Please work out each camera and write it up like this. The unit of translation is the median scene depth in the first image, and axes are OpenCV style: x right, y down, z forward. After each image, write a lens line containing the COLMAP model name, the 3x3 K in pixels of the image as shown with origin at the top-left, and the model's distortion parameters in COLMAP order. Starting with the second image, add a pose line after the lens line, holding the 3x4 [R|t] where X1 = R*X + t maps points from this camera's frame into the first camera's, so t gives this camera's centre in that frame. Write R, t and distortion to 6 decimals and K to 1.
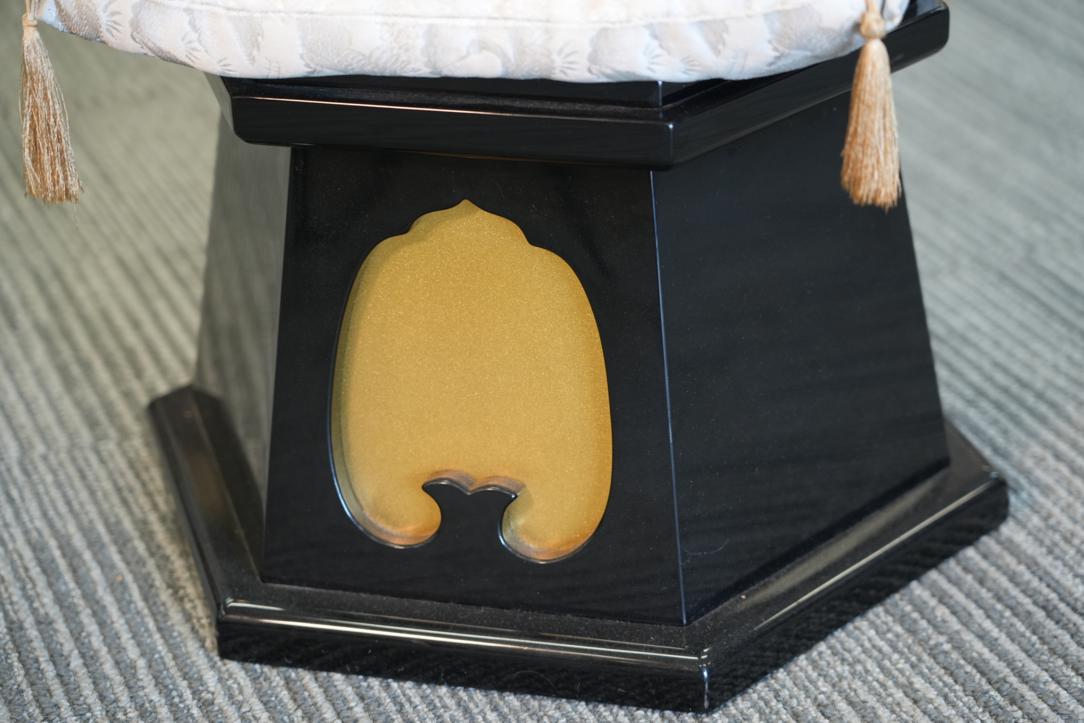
lens RADIAL K [[2595.9, 0, 542.0], [0, 2595.9, 361.5], [0, 0, 1]] dist [0.035303, -0.311327]
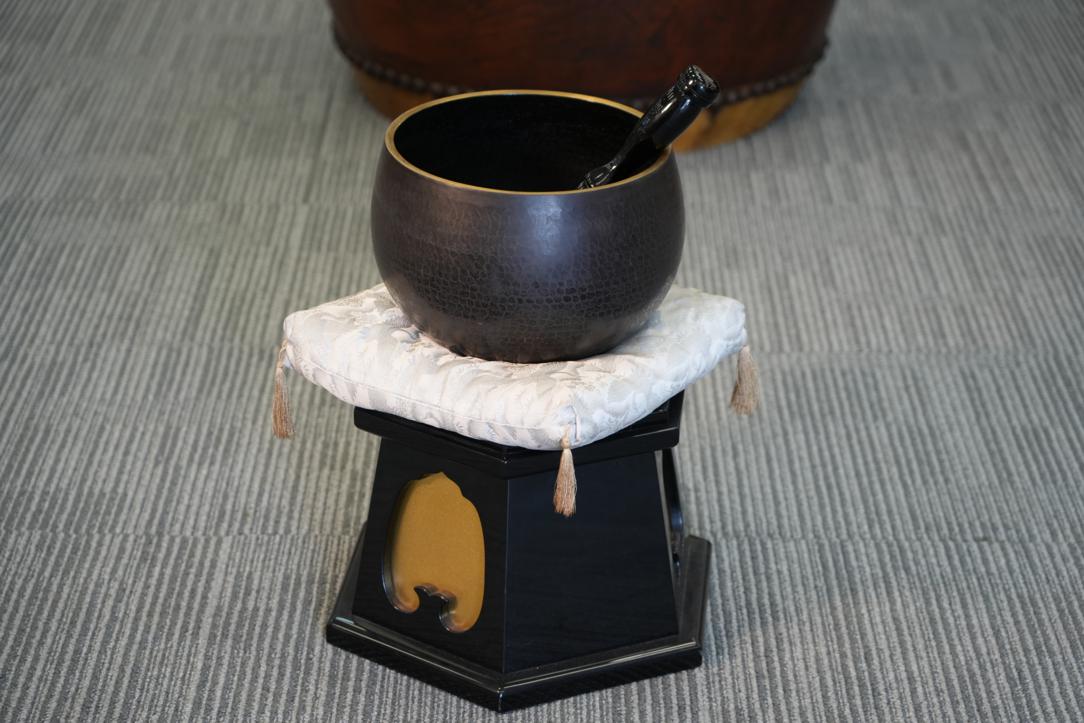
lens RADIAL K [[2446.1, 0, 542.0], [0, 2446.1, 361.5], [0, 0, 1]] dist [-0.041171, -0.121762]
pose [[0.922679, 0.189118, -0.336002, 0.739240], [-0.195961, 0.980515, 0.013764, -0.198330], [0.332059, 0.053143, 0.941761, -0.995815]]
